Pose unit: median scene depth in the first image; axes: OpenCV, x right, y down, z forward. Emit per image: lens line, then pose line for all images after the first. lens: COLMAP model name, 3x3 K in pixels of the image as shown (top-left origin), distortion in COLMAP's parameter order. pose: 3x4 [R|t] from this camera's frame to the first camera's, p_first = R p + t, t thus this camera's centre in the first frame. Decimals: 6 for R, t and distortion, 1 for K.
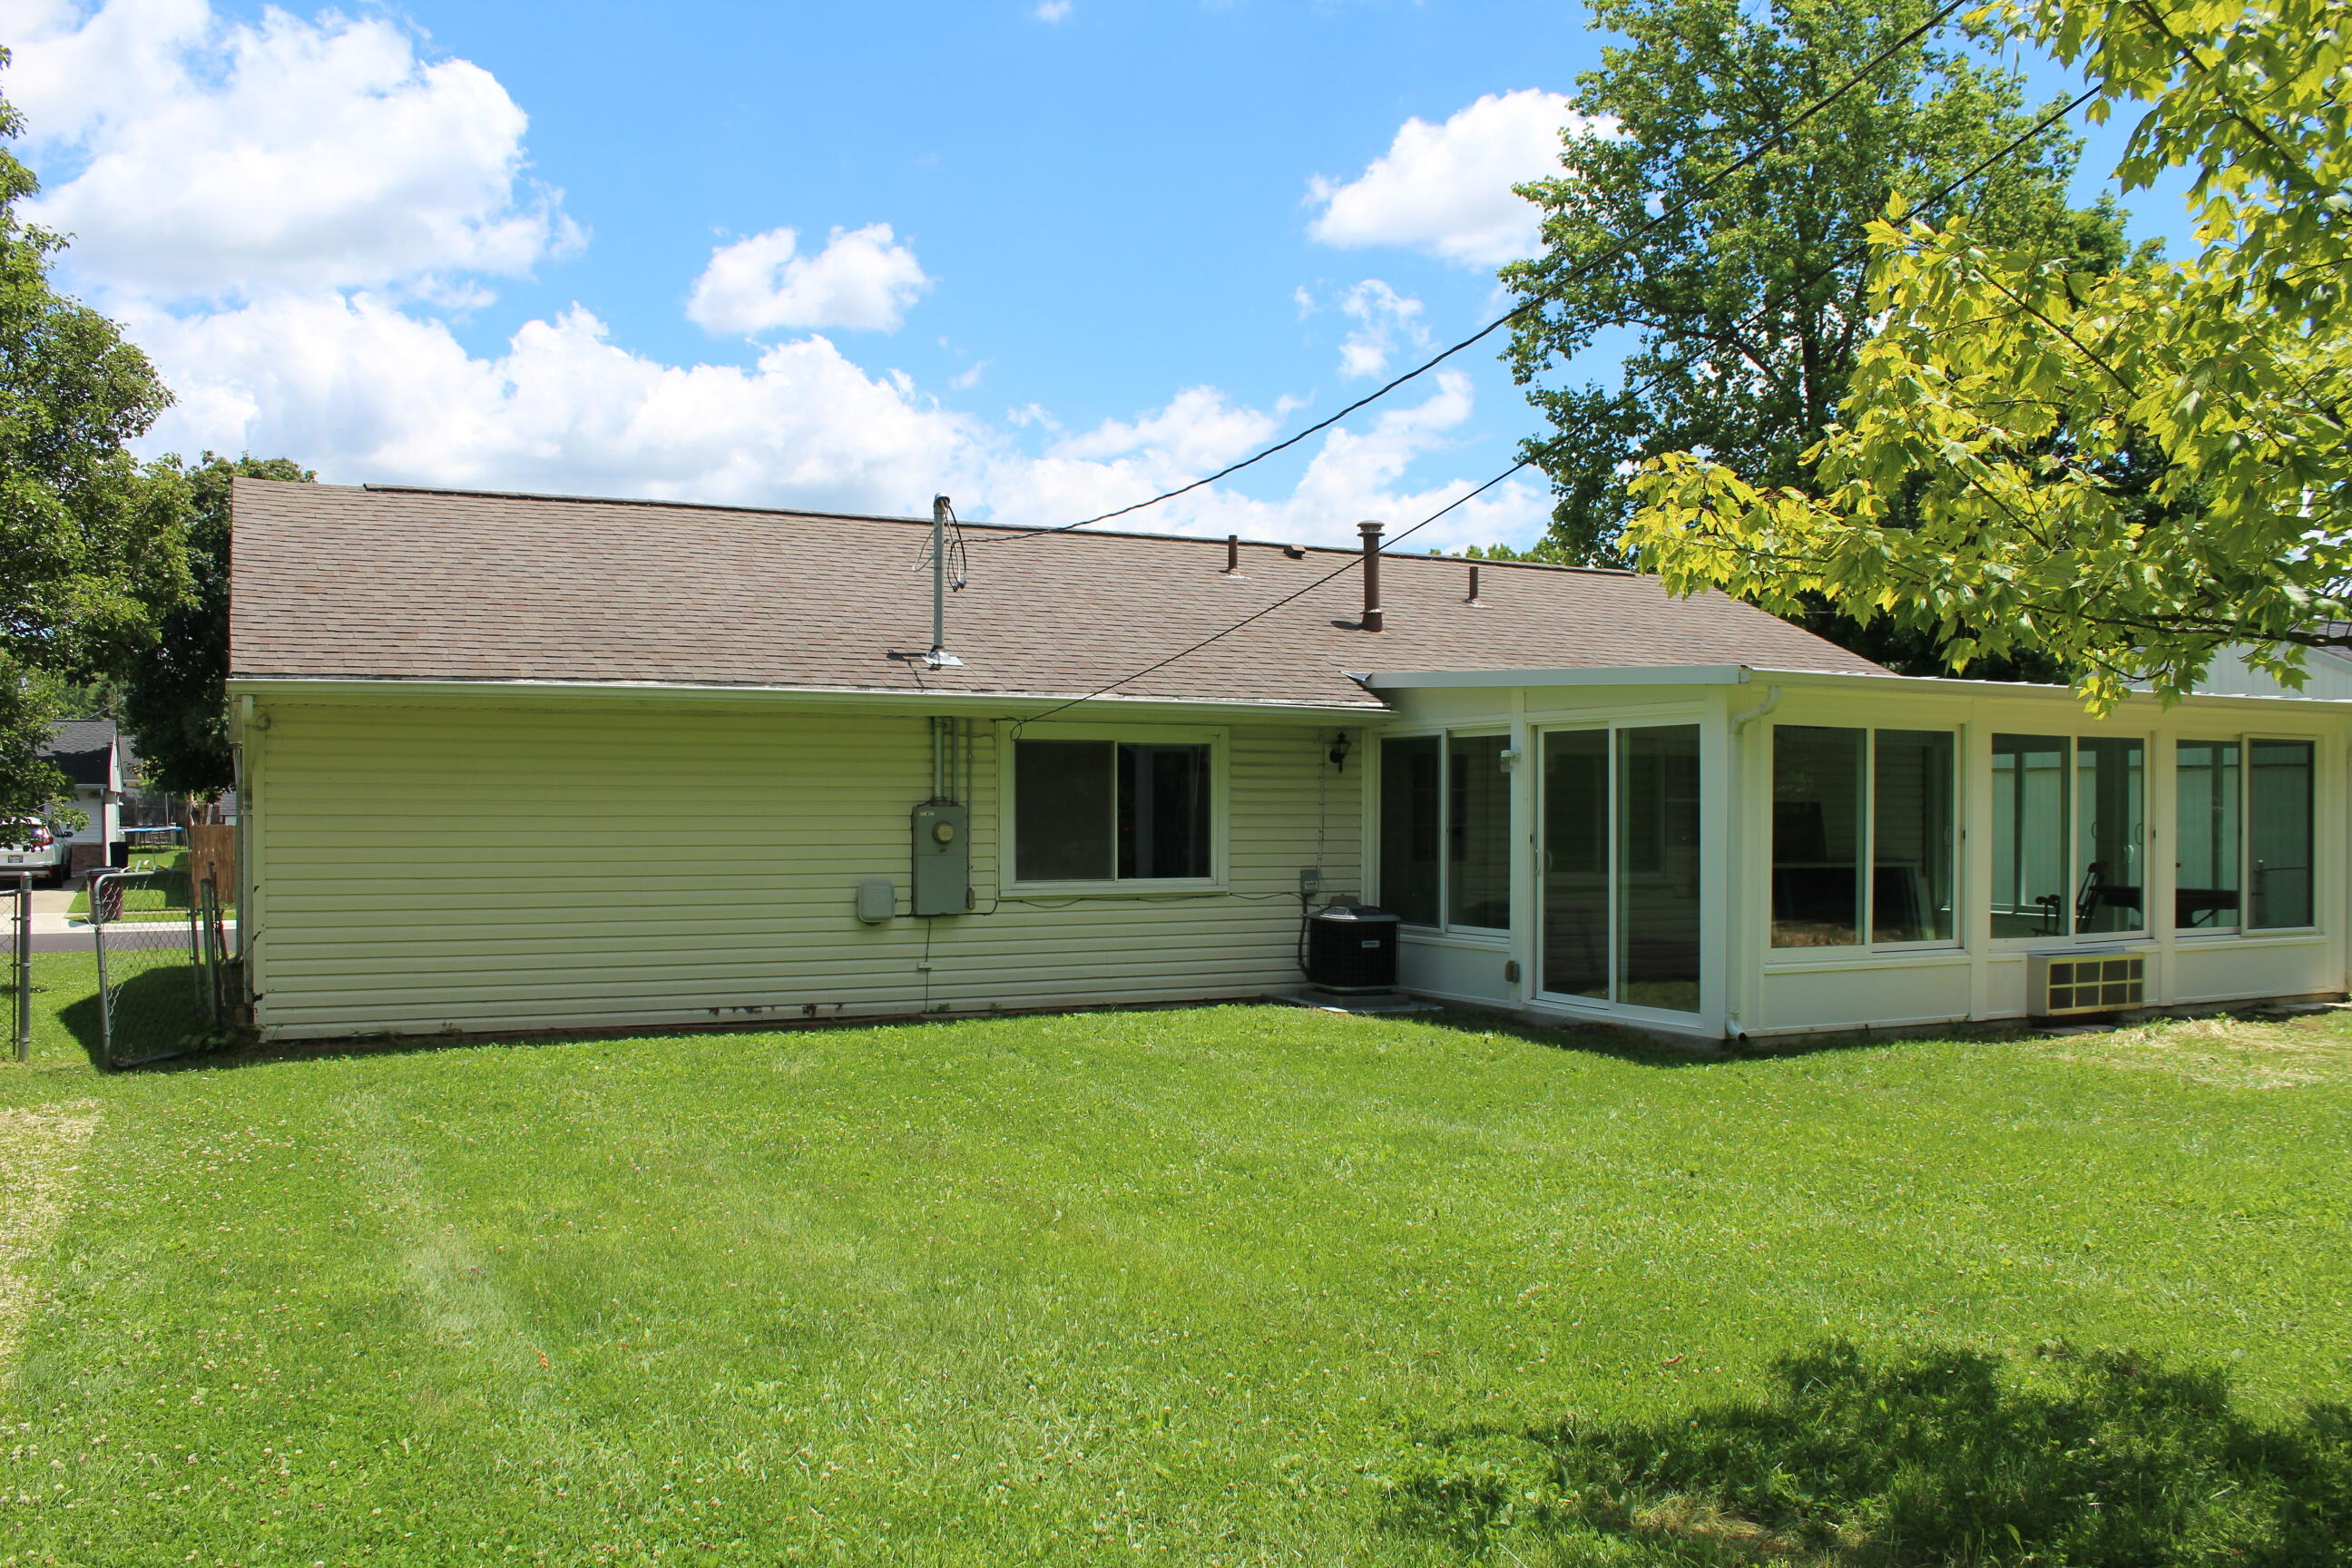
lens RADIAL K [[1986.5, 0, 1174.5], [0, 1986.5, 822.5], [0, 0, 1]] dist [-0.123206, 0.004784]
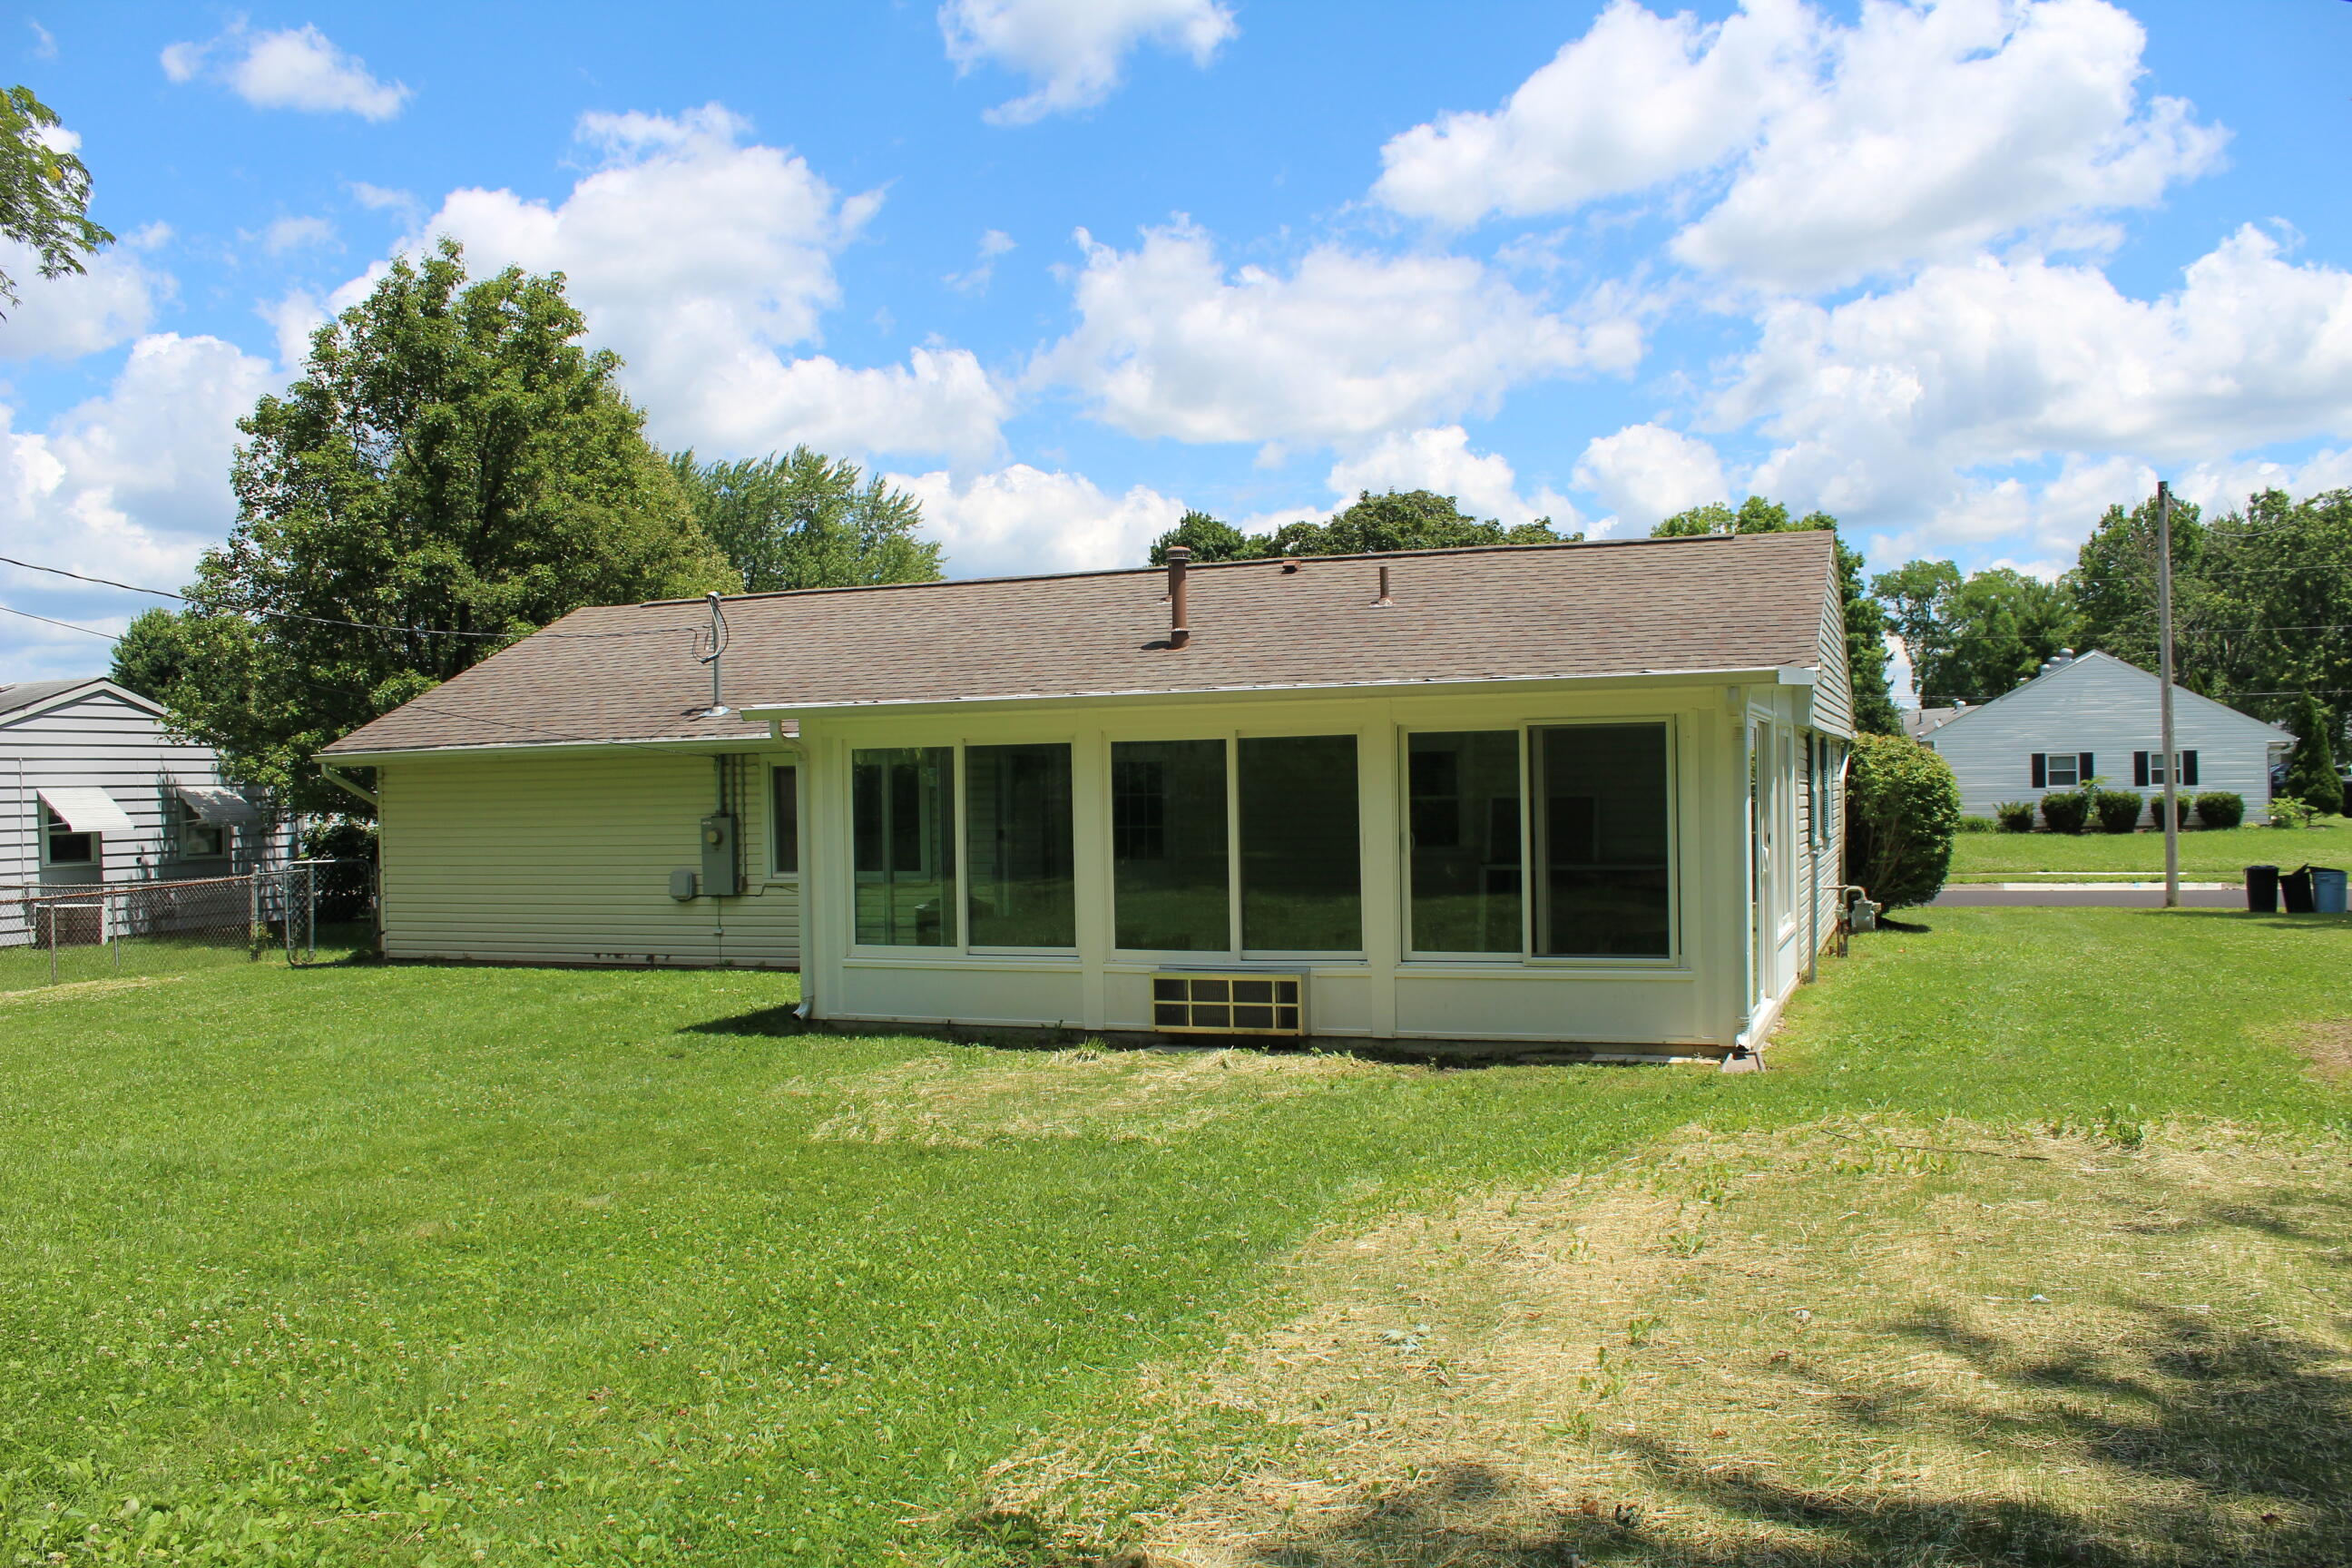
lens RADIAL K [[1979.4, 0, 1167.4], [0, 1979.4, 789.1], [0, 0, 1]] dist [-0.156585, 0.138546]
pose [[0.655844, -0.015535, -0.754737, 1.113060], [0.017270, 0.999835, -0.005573, -0.014731], [0.754699, -0.009379, 0.656004, 0.328991]]
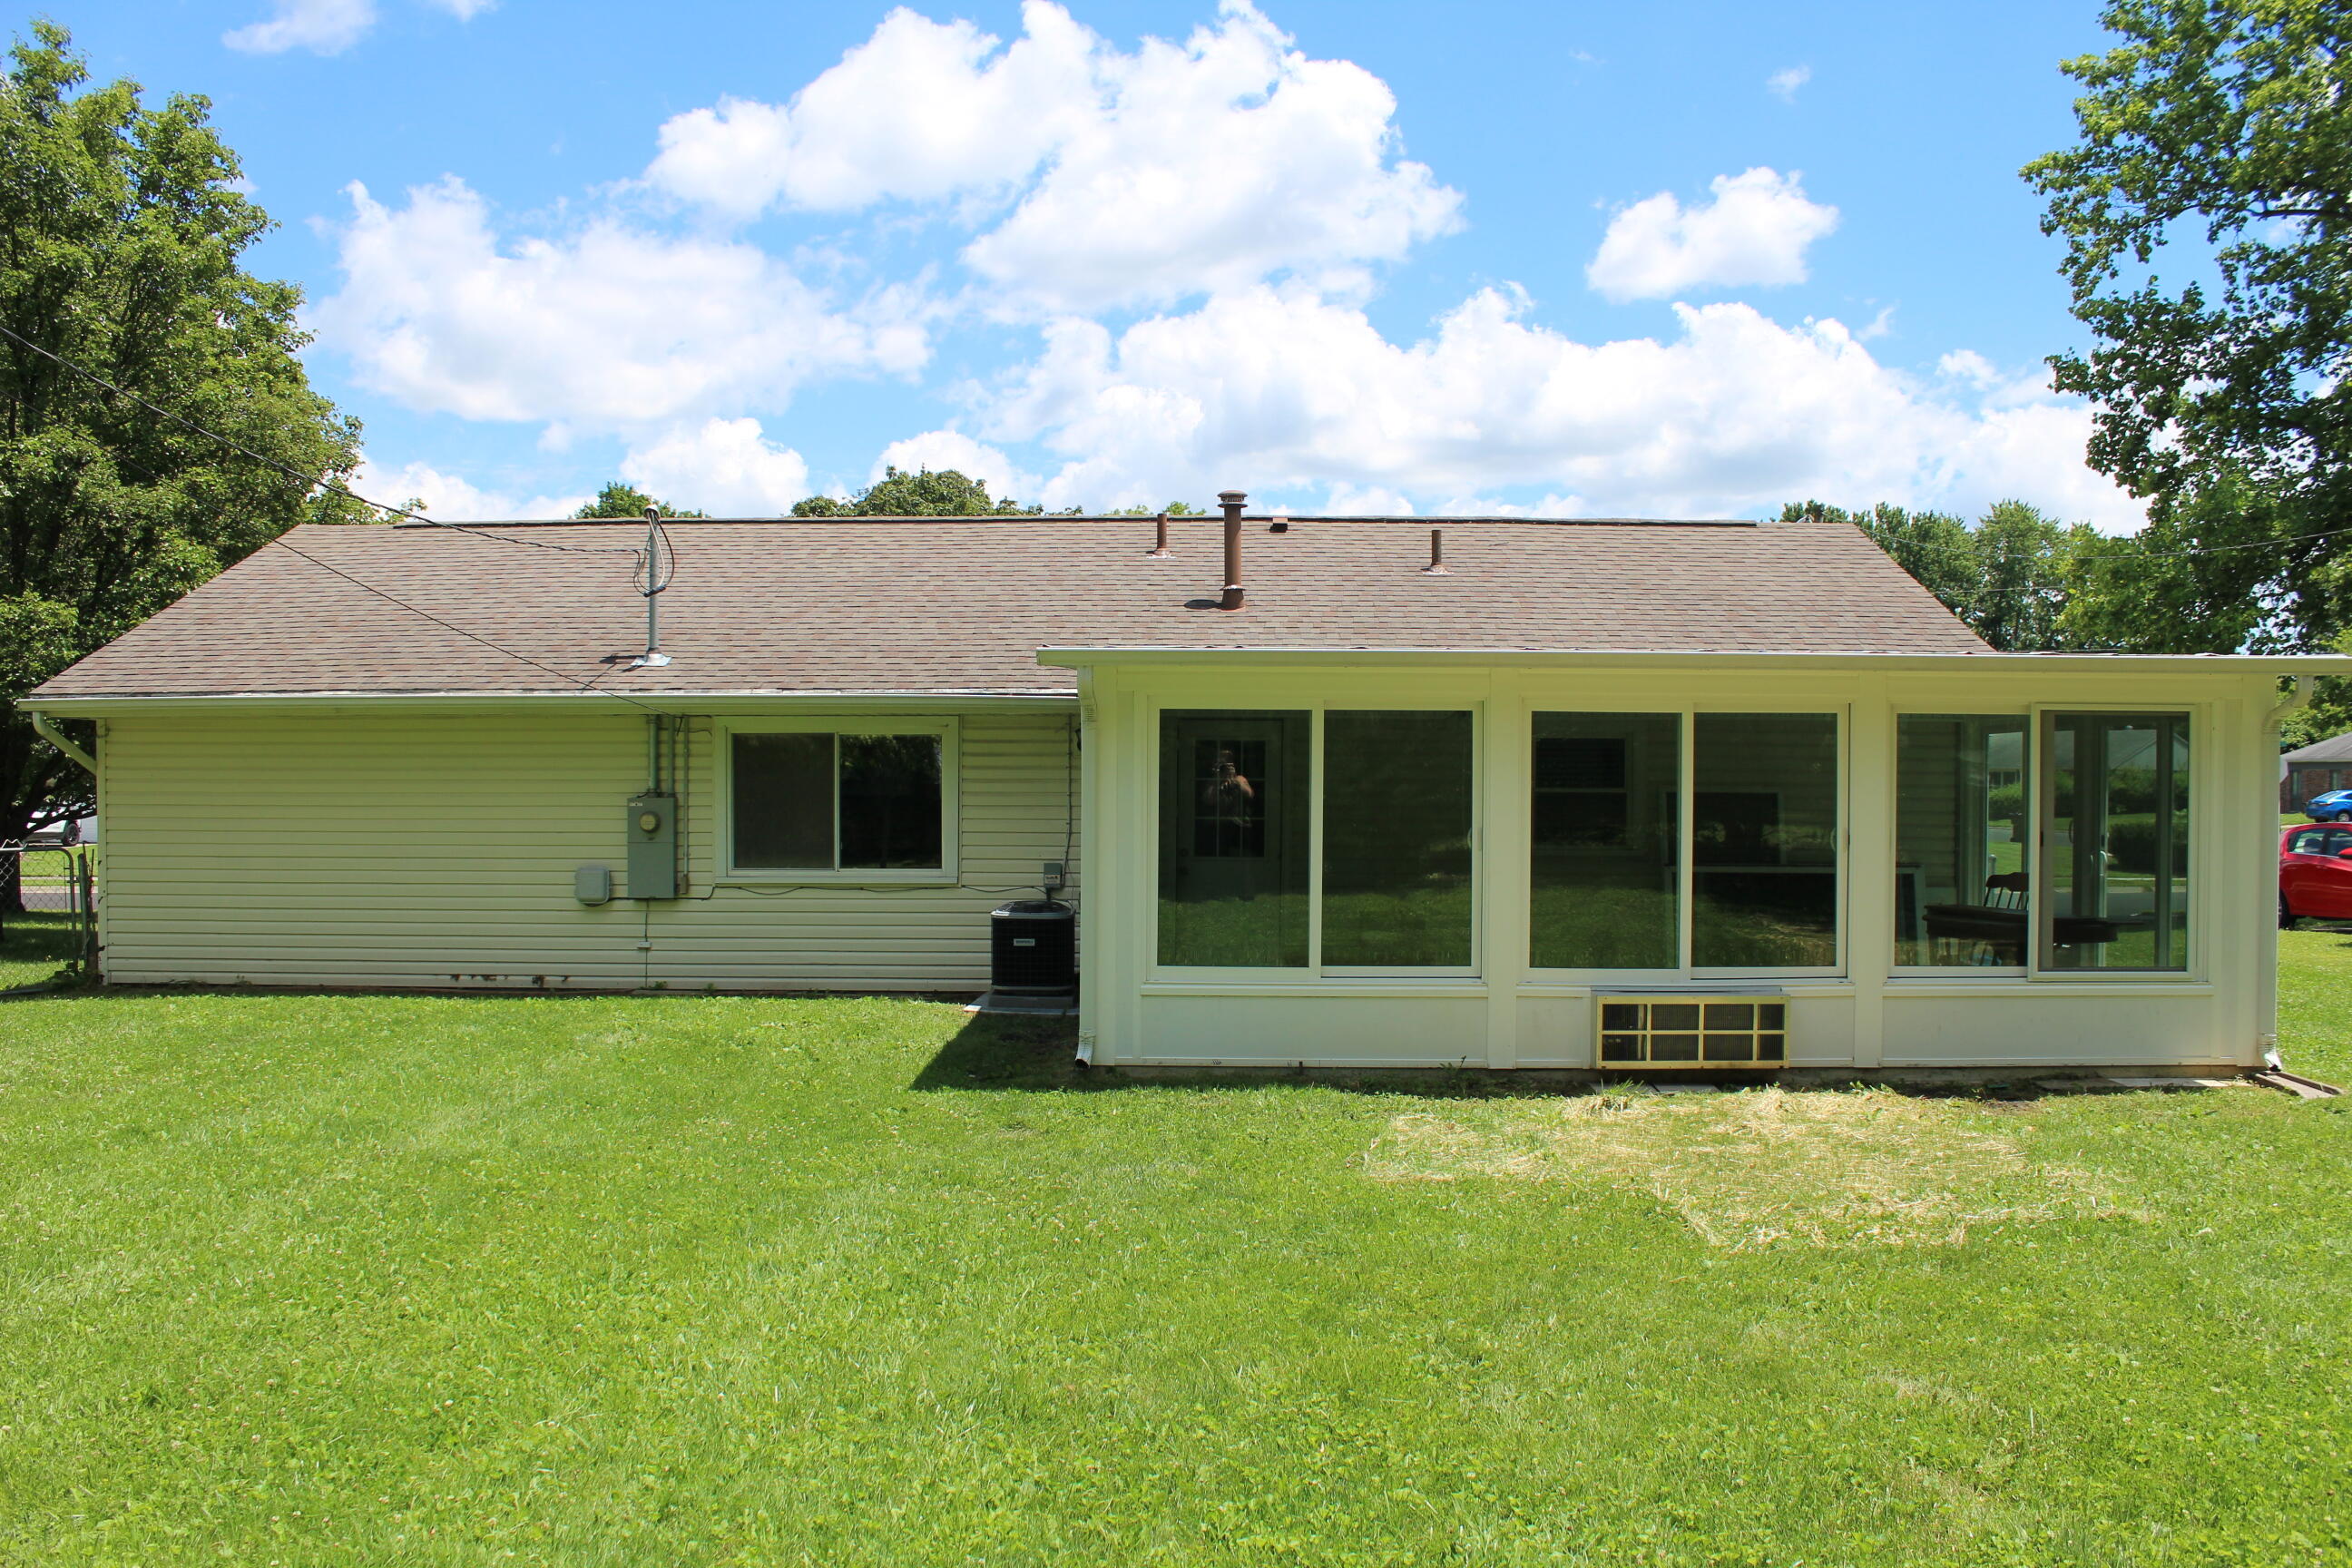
lens RADIAL K [[1979.4, 0, 1167.4], [0, 1979.4, 789.1], [0, 0, 1]] dist [-0.156585, 0.138546]
pose [[0.880691, 0.001593, -0.473688, 0.621717], [-0.002501, 0.999996, -0.001287, -0.011865], [0.473684, 0.002318, 0.880692, 0.194256]]
